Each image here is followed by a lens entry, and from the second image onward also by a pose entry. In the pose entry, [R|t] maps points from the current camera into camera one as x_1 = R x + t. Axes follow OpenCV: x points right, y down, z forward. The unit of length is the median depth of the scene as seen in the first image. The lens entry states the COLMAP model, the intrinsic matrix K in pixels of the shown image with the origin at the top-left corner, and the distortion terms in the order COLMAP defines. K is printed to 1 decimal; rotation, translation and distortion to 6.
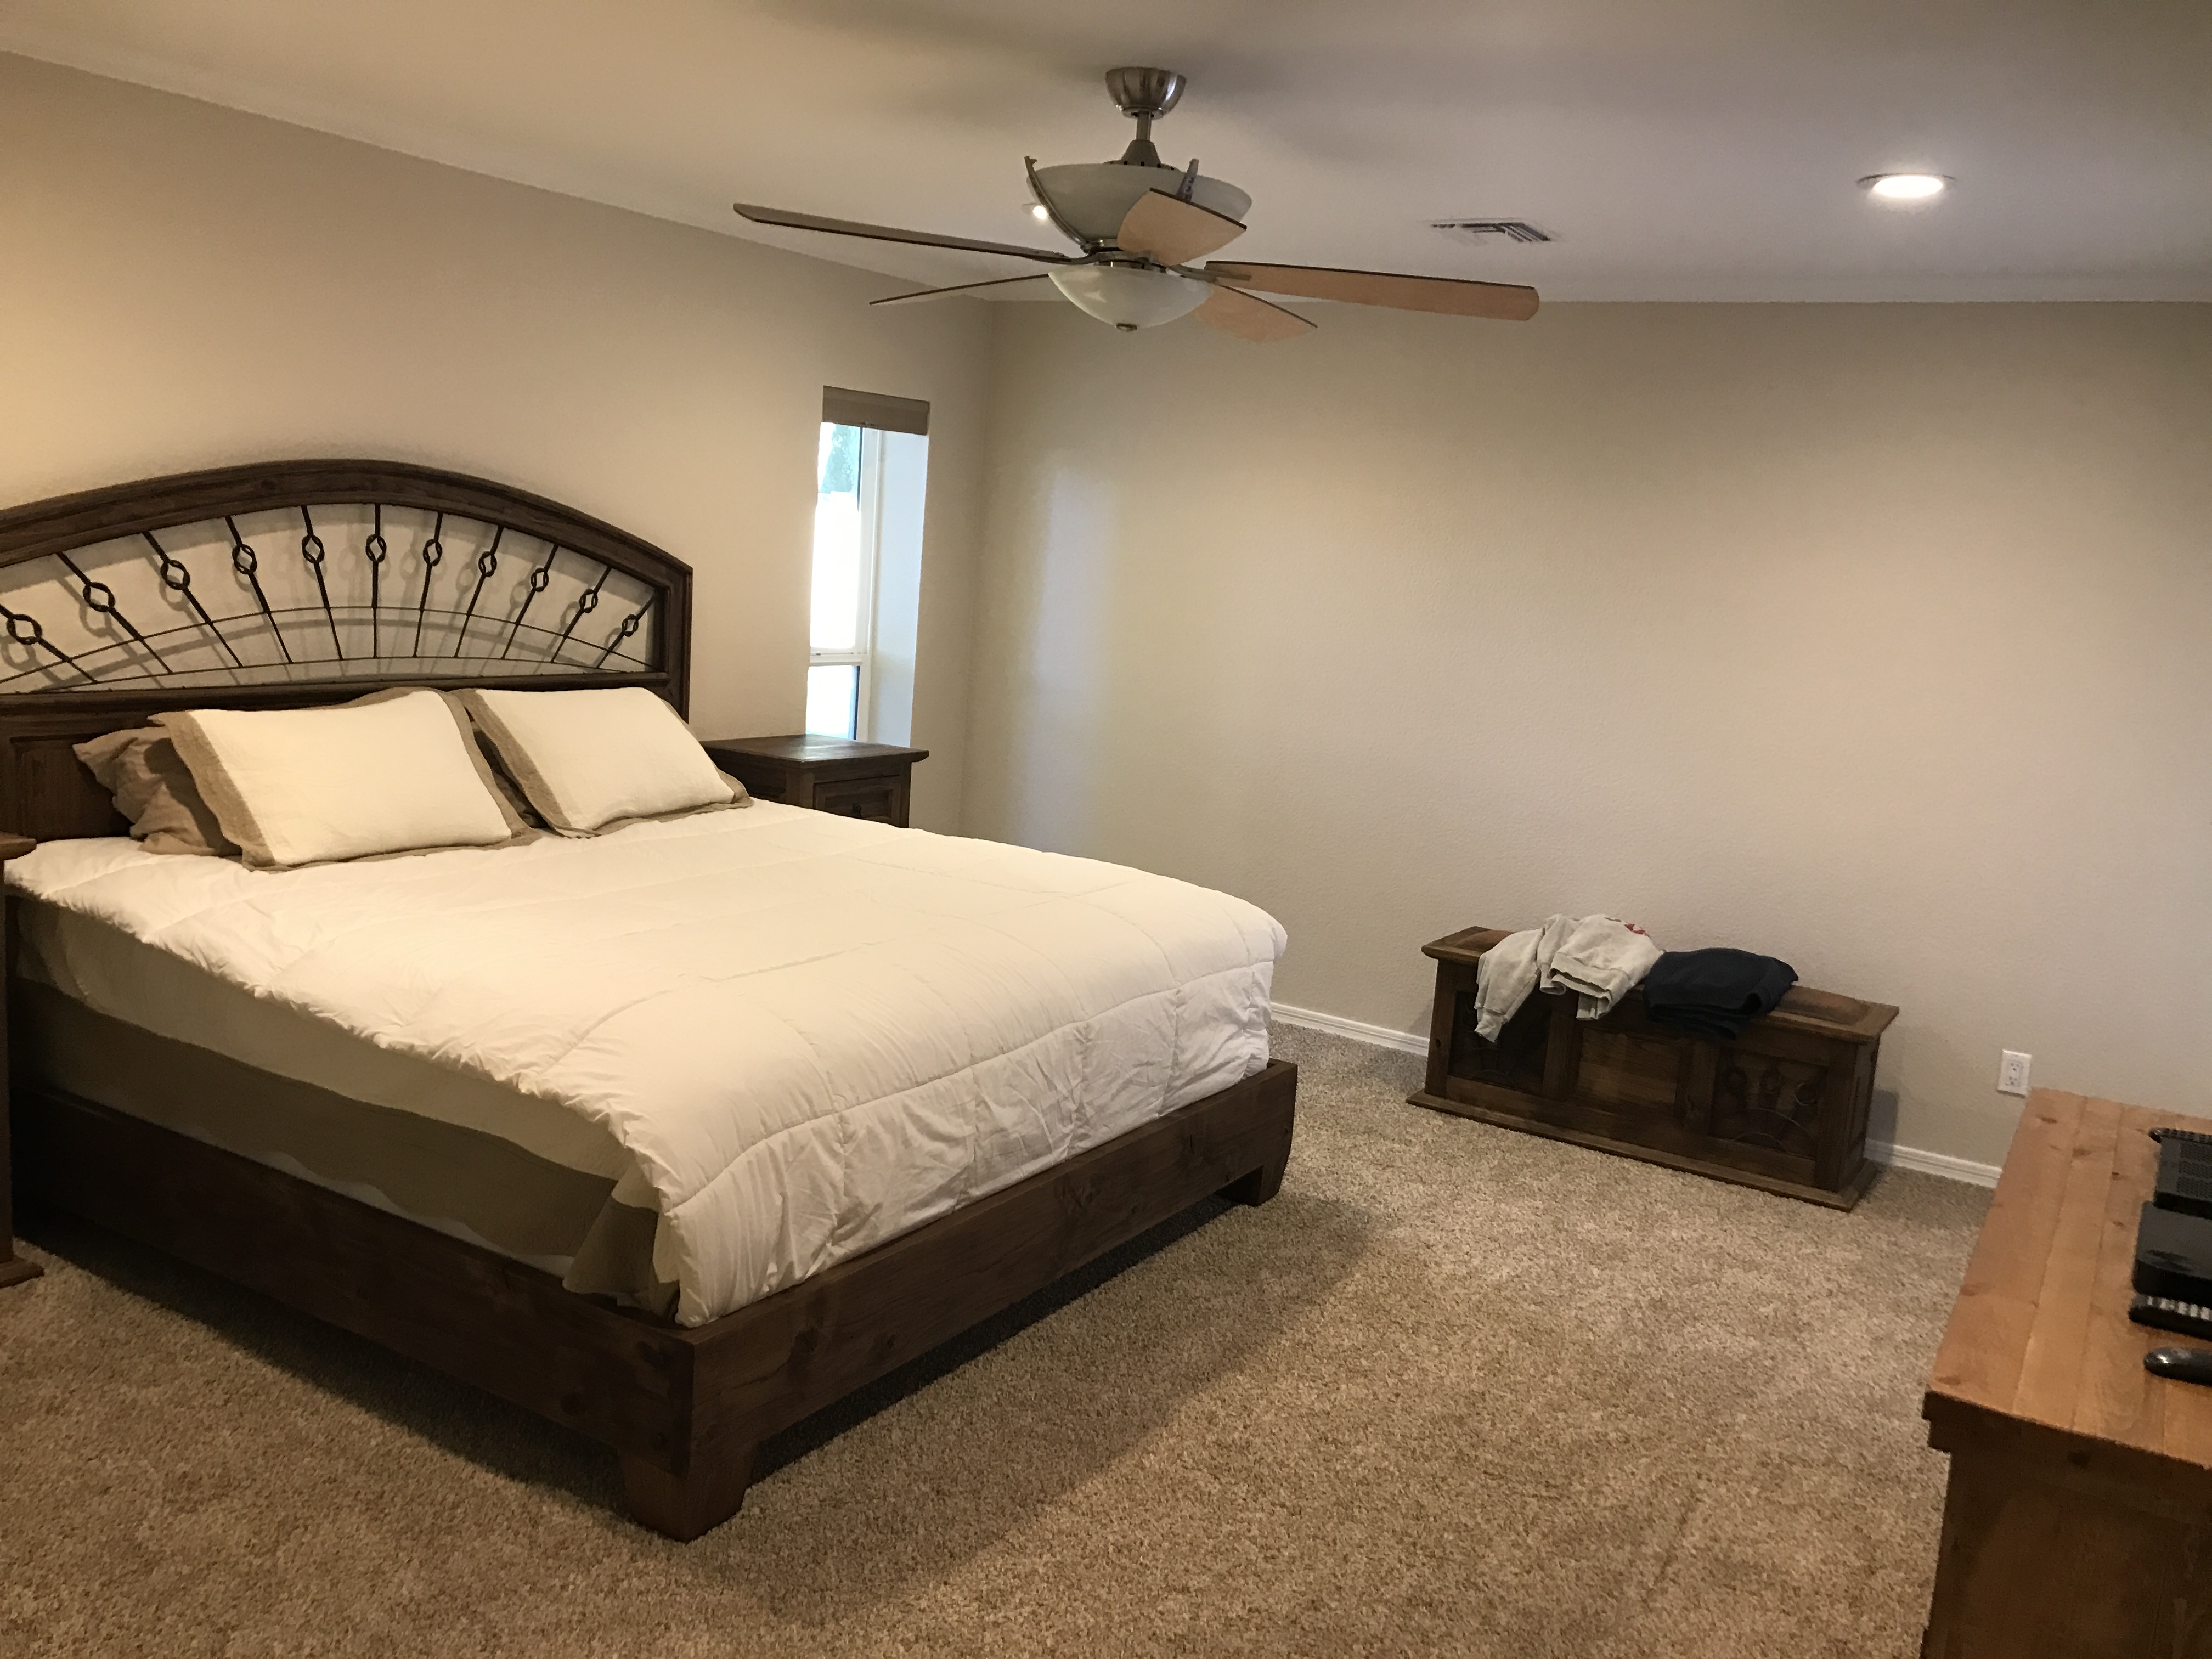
lens RADIAL K [[1840.3, 0, 1097.0], [0, 1840.3, 783.6], [0, 0, 1]] dist [0.042122, -0.033401]
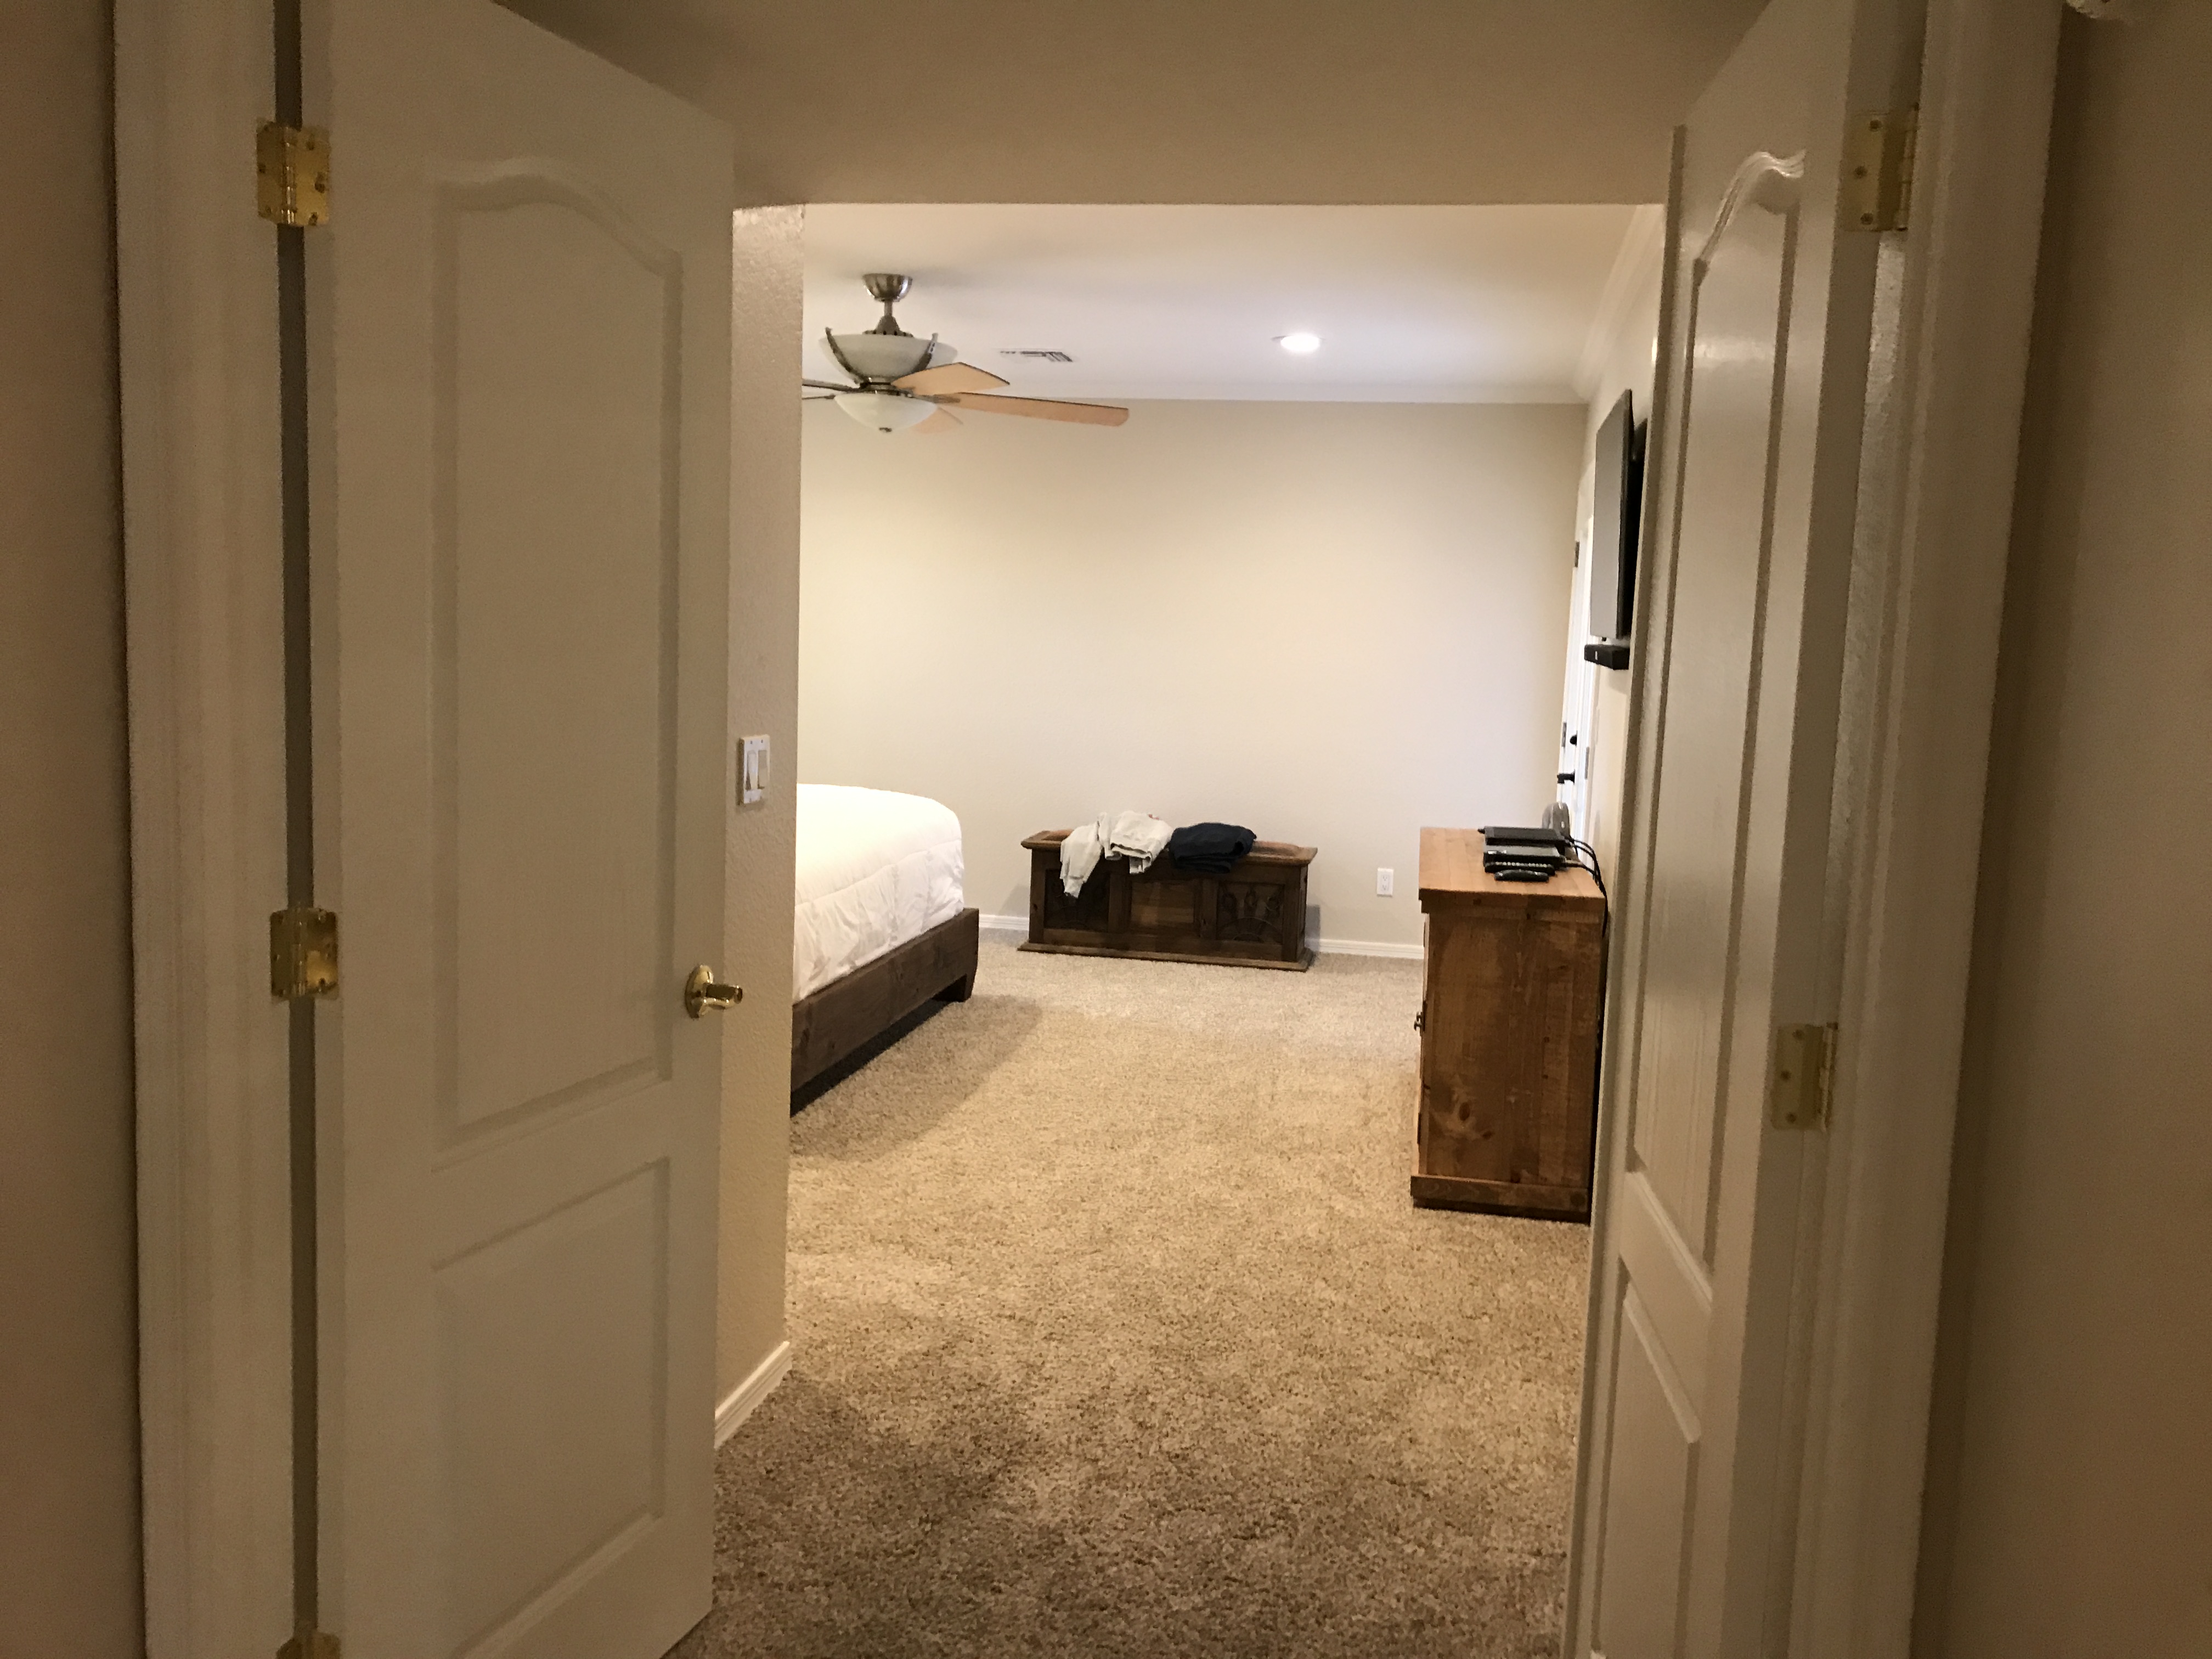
lens RADIAL K [[1840.3, 0, 1103.1], [0, 1840.3, 824.5], [0, 0, 1]] dist [0.042122, -0.033401]
pose [[0.933243, -0.087940, 0.348315, -0.295010], [0.089302, 0.995930, 0.012177, 0.069543], [-0.347968, 0.019741, 0.937298, -0.424940]]
